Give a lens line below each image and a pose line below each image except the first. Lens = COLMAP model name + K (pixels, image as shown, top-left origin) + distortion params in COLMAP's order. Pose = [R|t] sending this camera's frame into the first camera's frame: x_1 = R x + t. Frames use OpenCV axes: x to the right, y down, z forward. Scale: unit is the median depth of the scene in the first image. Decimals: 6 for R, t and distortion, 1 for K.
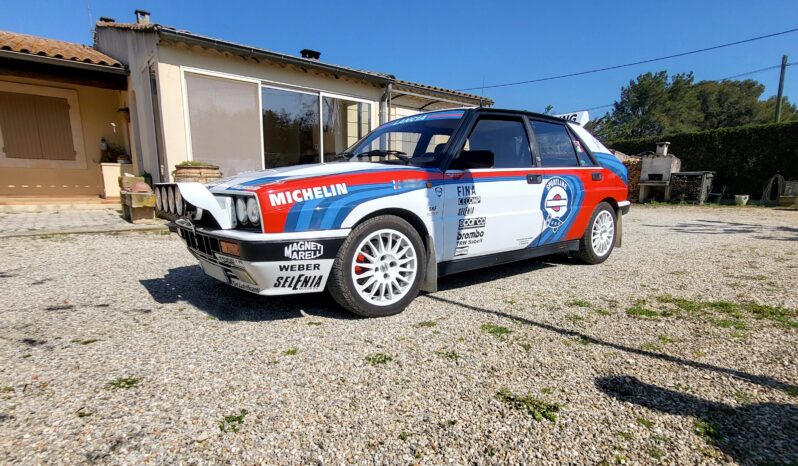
lens RADIAL K [[360.9, 0, 405.3], [0, 360.9, 235.4], [0, 0, 1]] dist [0.003099, -0.000087]
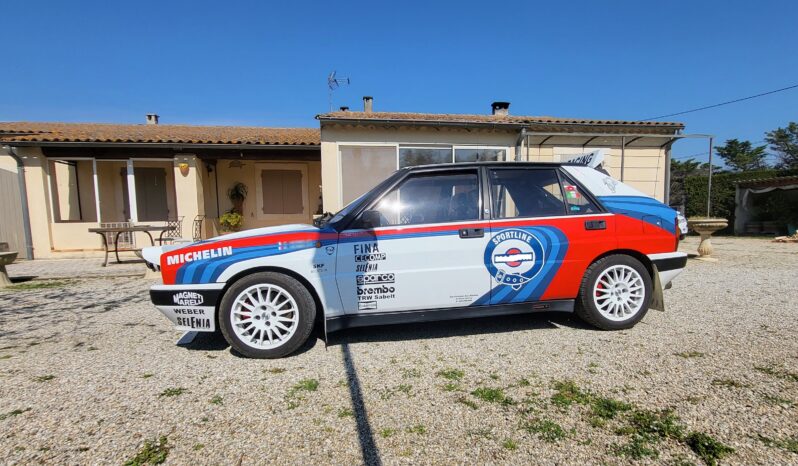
lens RADIAL K [[356.4, 0, 457.4], [0, 356.4, 235.6], [0, 0, 1]] dist [-0.001241, -0.000170]
pose [[0.906429, -0.010052, -0.422239, 0.837700], [-0.032451, 0.995104, -0.093353, -0.070381], [0.421110, 0.098320, 0.901665, 0.158573]]
